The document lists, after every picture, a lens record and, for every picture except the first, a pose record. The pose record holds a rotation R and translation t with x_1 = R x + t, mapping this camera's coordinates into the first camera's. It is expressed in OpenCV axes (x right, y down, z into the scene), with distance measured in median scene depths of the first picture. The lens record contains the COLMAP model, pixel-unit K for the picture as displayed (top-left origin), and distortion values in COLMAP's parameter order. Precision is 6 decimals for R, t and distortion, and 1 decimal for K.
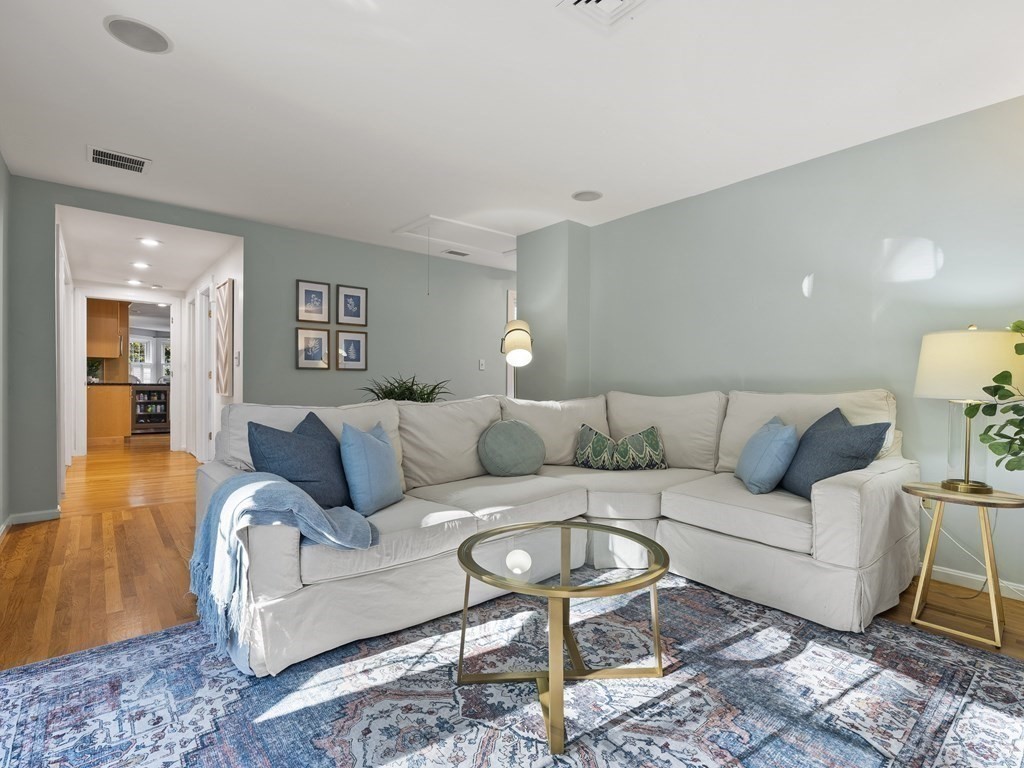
lens RADIAL K [[520.1, 0, 511.7], [0, 520.1, 381.2], [0, 0, 1]] dist [-0.002305, 0.000586]
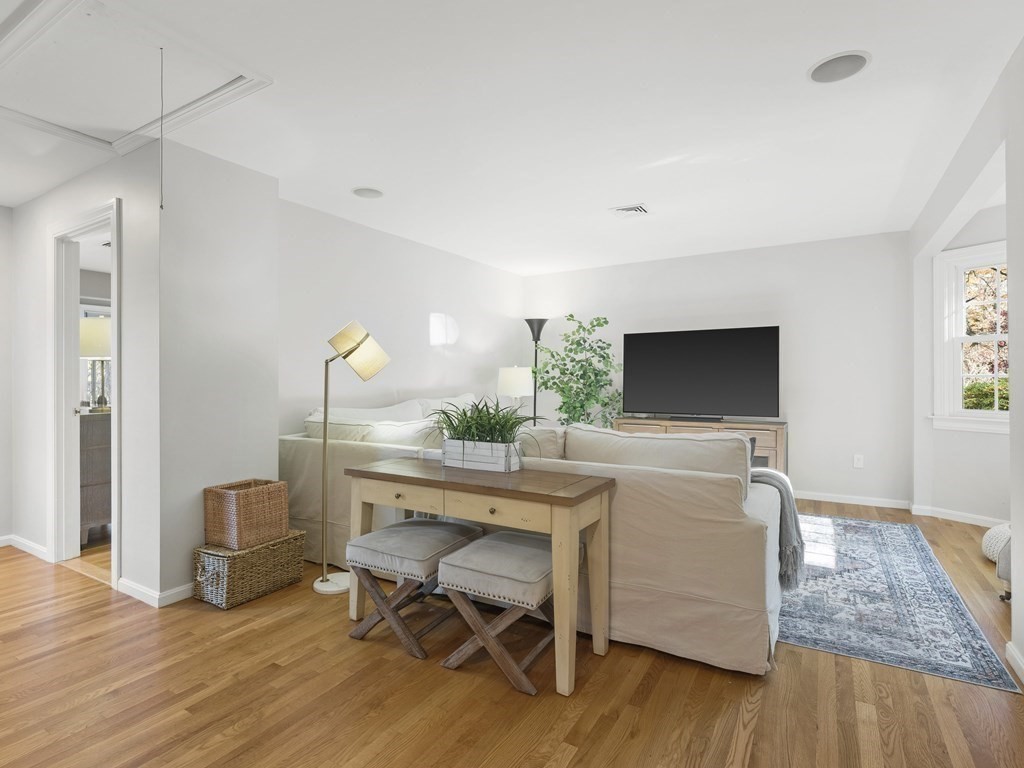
lens RADIAL K [[531.0, 0, 509.8], [0, 531.0, 381.4], [0, 0, 1]] dist [-0.001037, -0.000327]
pose [[-0.352554, -0.013721, 0.935691, -1.652051], [-0.000401, 0.999895, 0.014511, -0.083668], [-0.935791, 0.004741, -0.352522, 2.234906]]
